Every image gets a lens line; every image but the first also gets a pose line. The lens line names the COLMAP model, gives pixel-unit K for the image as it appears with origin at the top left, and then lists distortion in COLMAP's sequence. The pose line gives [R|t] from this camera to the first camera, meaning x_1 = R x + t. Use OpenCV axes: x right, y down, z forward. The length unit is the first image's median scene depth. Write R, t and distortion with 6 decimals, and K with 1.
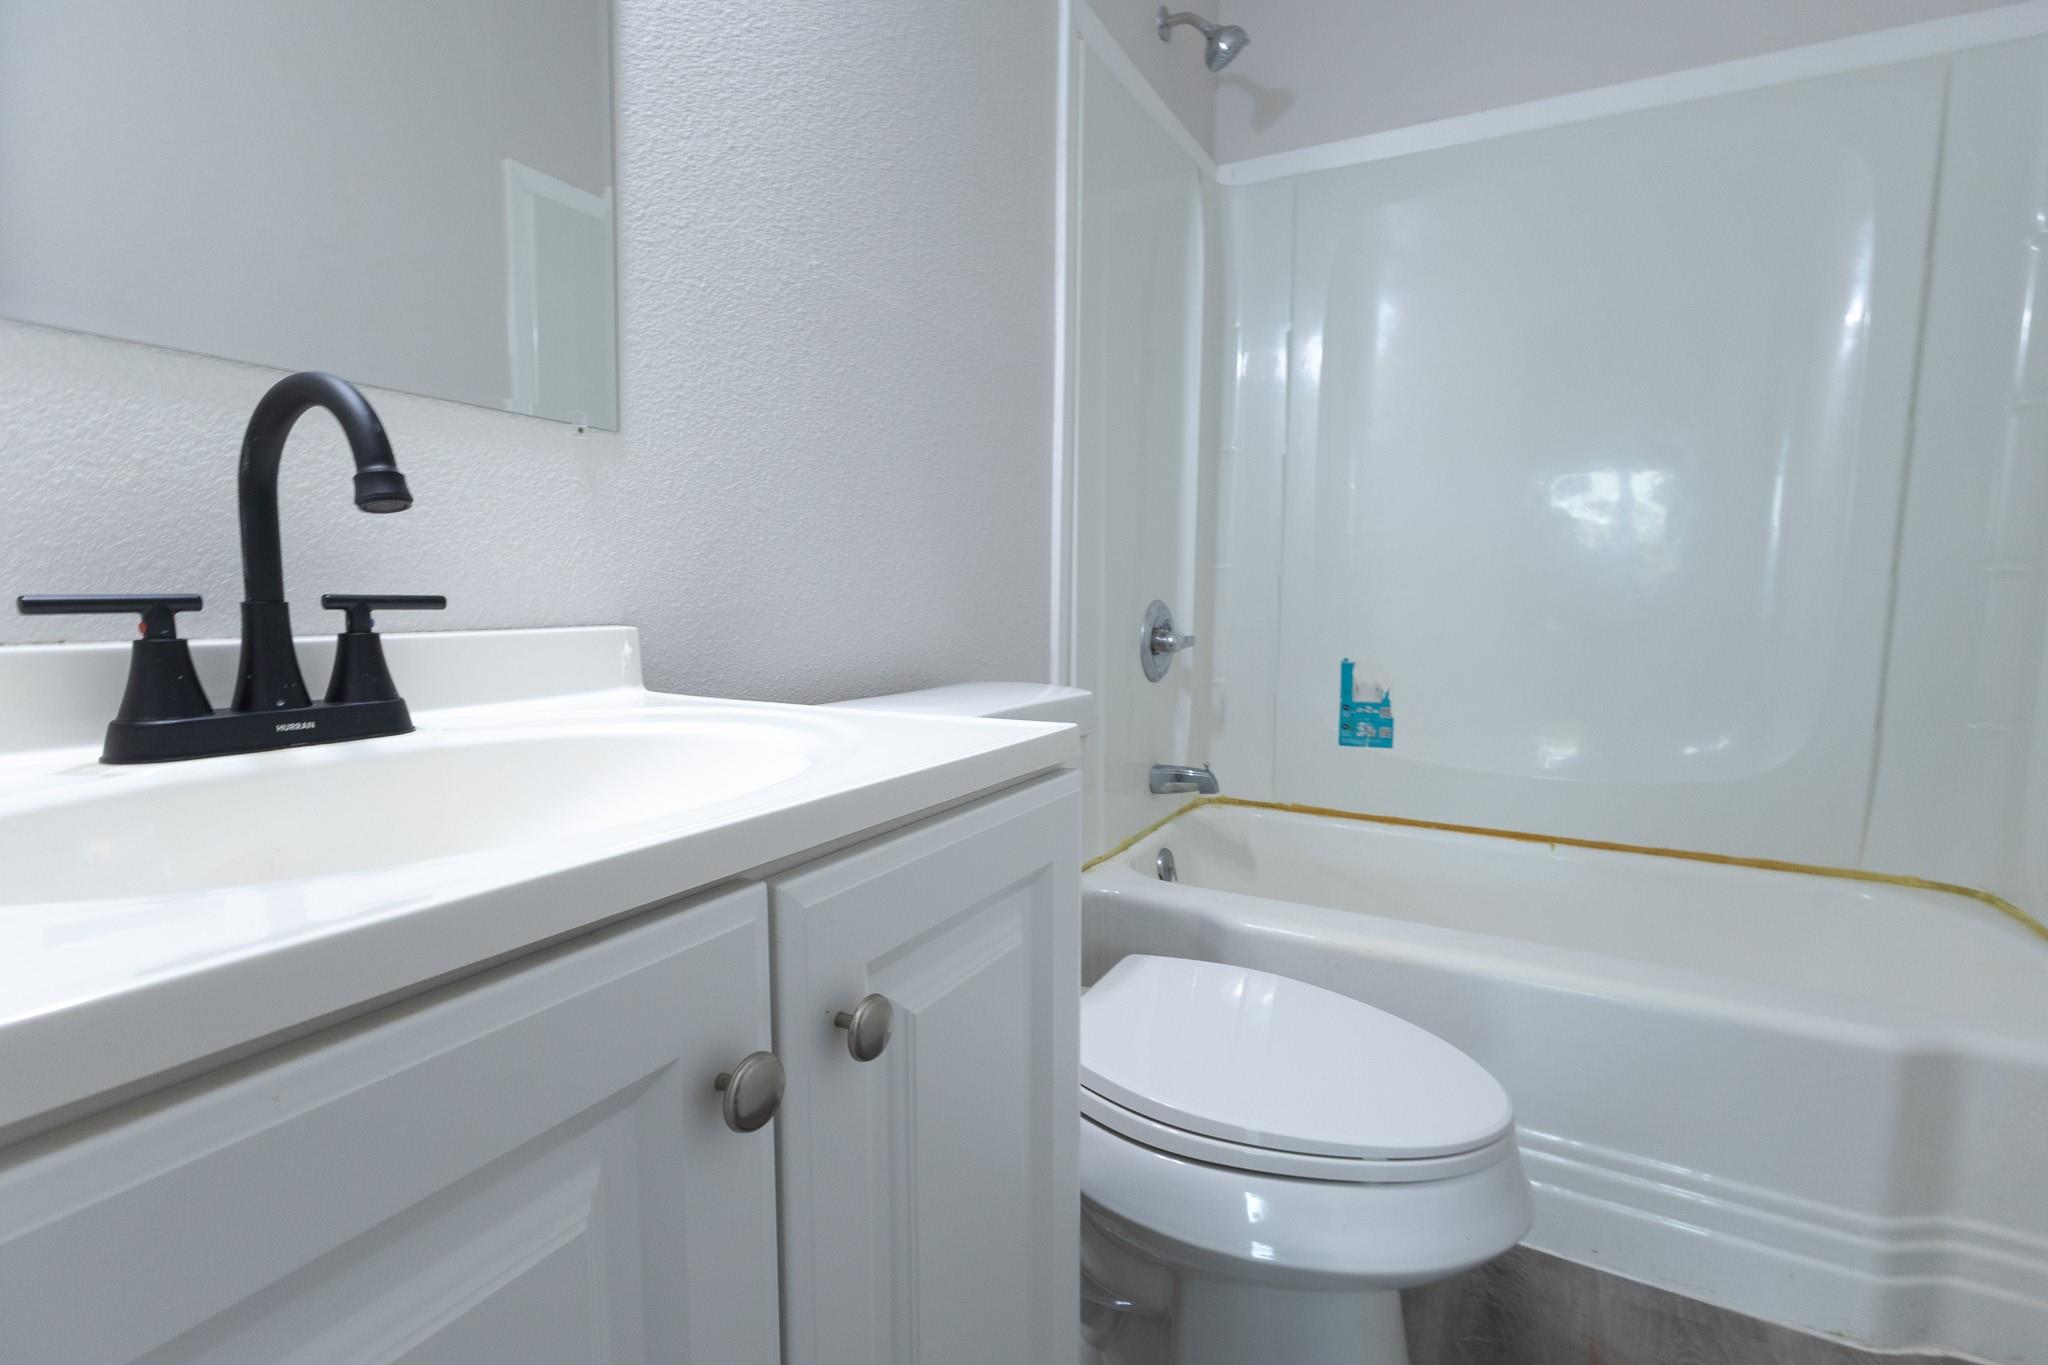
lens RADIAL K [[942.3, 0, 1025.1], [0, 942.3, 672.4], [0, 0, 1]] dist [-0.000606, 0.008349]
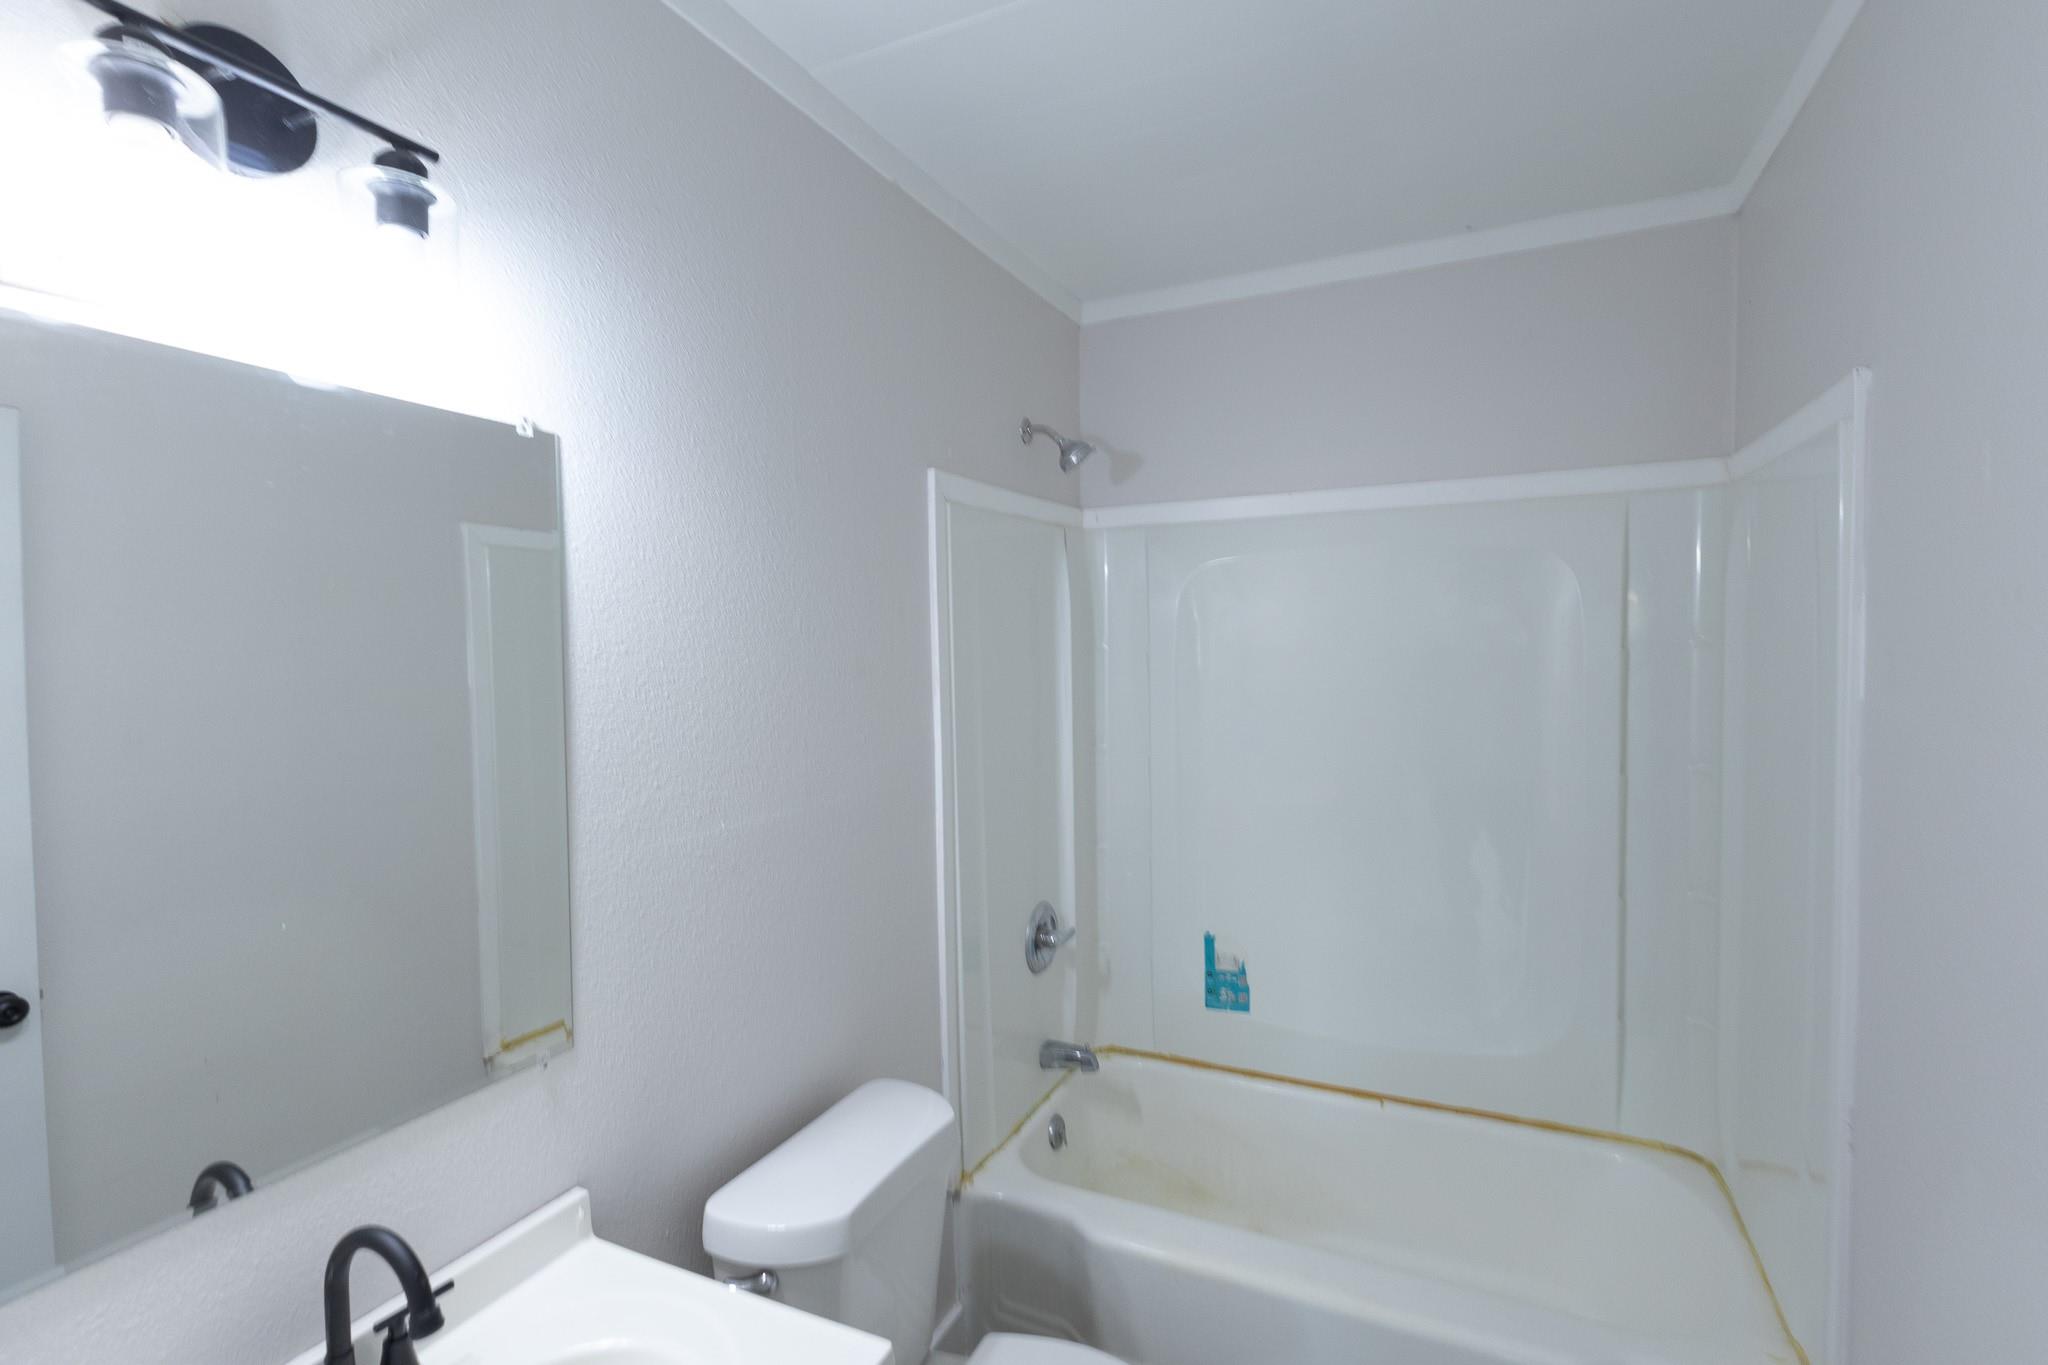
lens RADIAL K [[943.7, 0, 1024.3], [0, 943.7, 676.7], [0, 0, 1]] dist [0.003738, 0.000638]
pose [[0.998273, -0.030707, 0.050084, 0.069278], [0.033255, 0.998153, -0.050845, -0.291601], [-0.048431, 0.052423, 0.997450, -0.174406]]
